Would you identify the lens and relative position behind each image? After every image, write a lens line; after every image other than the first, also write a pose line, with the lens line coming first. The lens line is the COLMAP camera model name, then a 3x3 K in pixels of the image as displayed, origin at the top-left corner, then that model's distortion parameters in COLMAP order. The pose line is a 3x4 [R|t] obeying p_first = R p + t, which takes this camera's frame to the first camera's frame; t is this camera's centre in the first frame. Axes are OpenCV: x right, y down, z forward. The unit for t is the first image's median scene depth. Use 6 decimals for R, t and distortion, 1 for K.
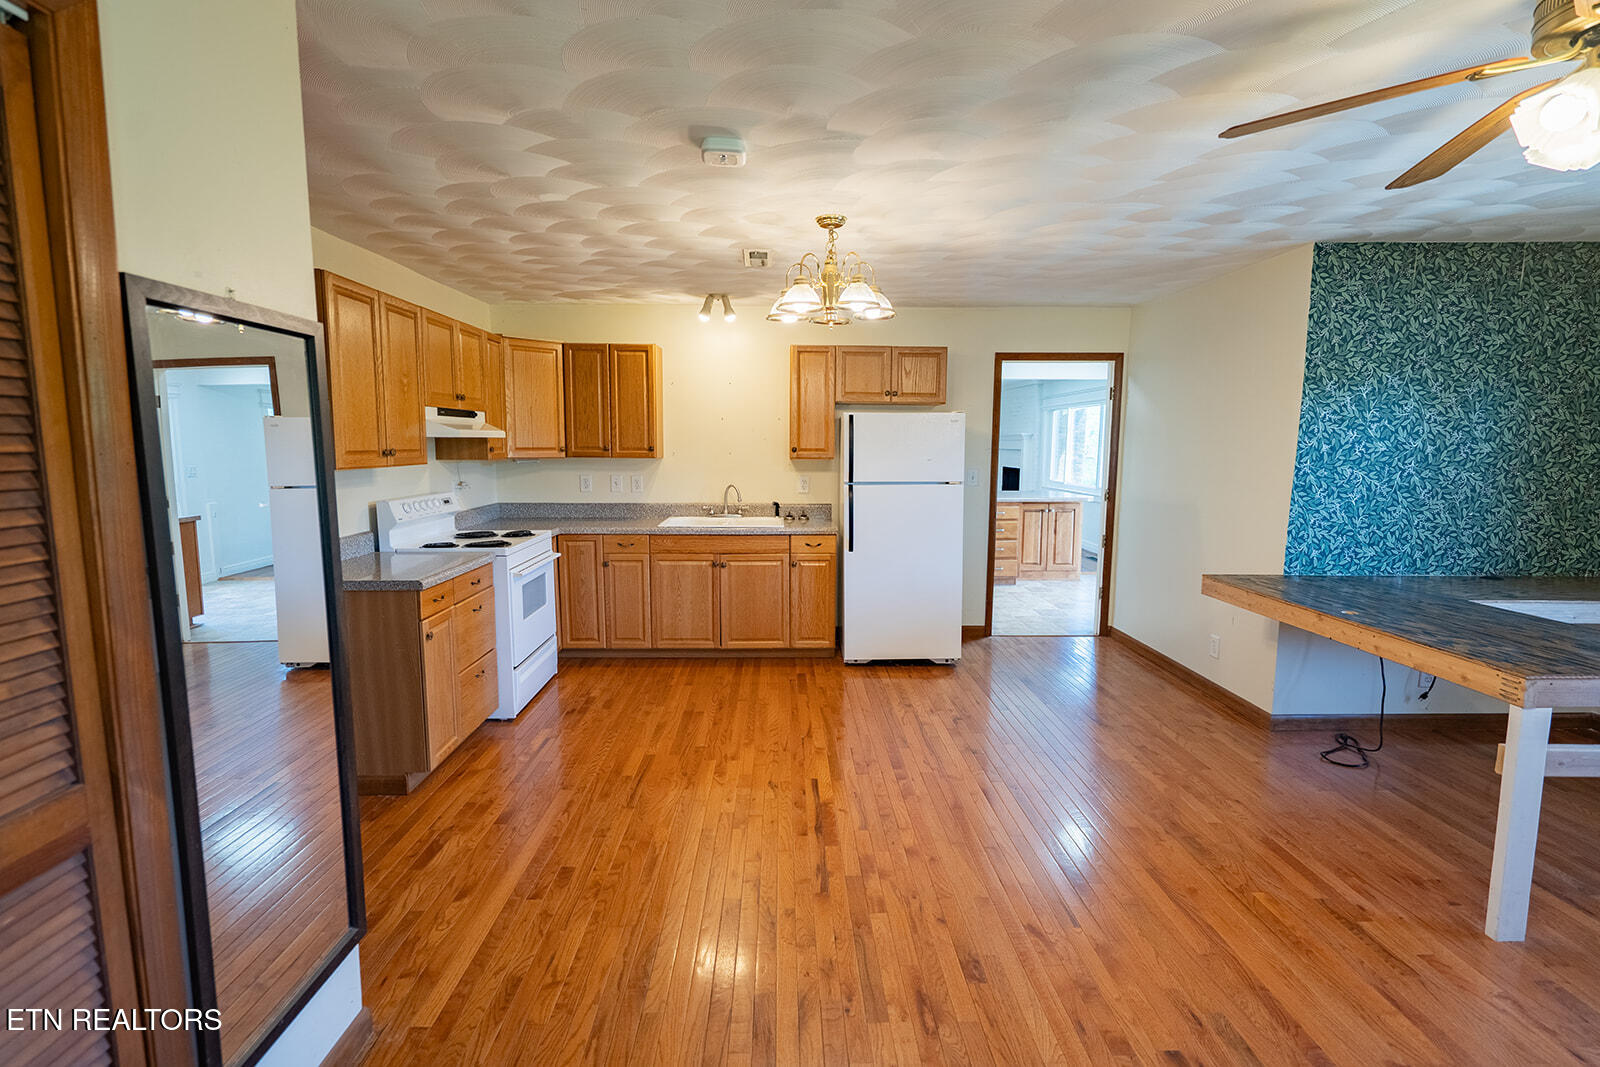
lens RADIAL K [[728.9, 0, 797.5], [0, 728.9, 533.9], [0, 0, 1]] dist [-0.003537, 0.004138]
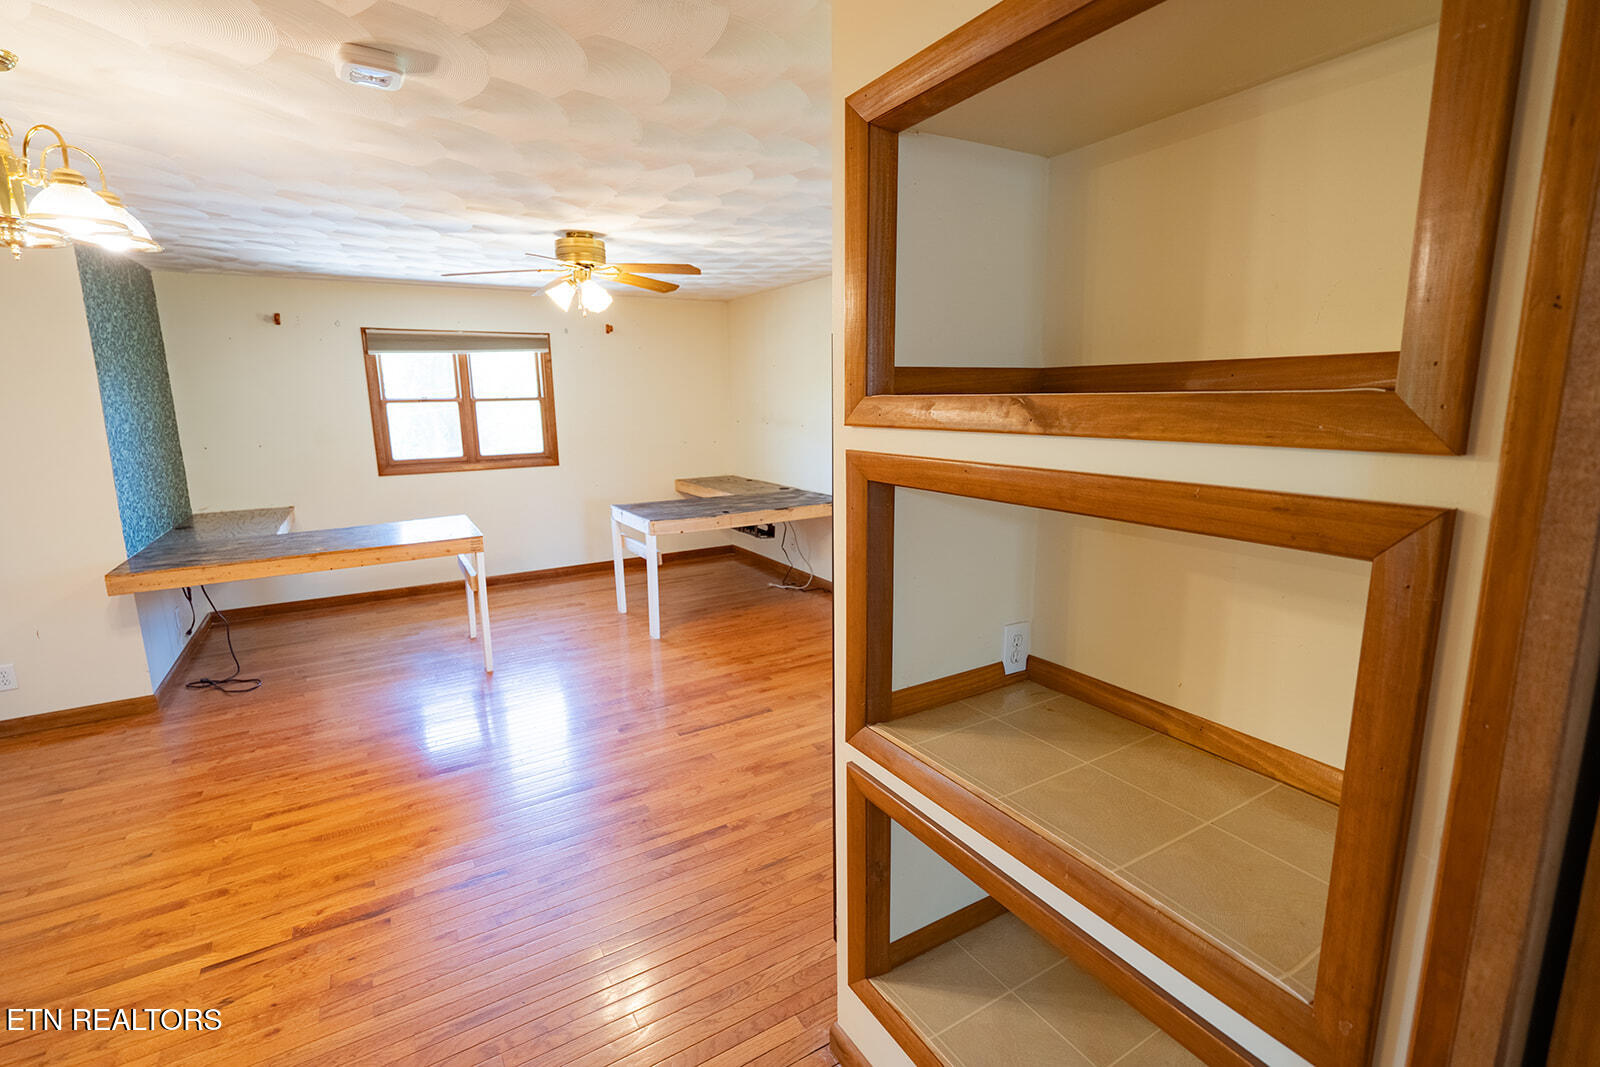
lens RADIAL K [[728.9, 0, 798.2], [0, 728.9, 528.6], [0, 0, 1]] dist [-0.003537, 0.004138]
pose [[-0.521147, -0.145430, 0.840985, -0.786012], [0.119188, 0.963318, 0.240444, -0.139271], [-0.845104, 0.225542, -0.484696, 0.837707]]
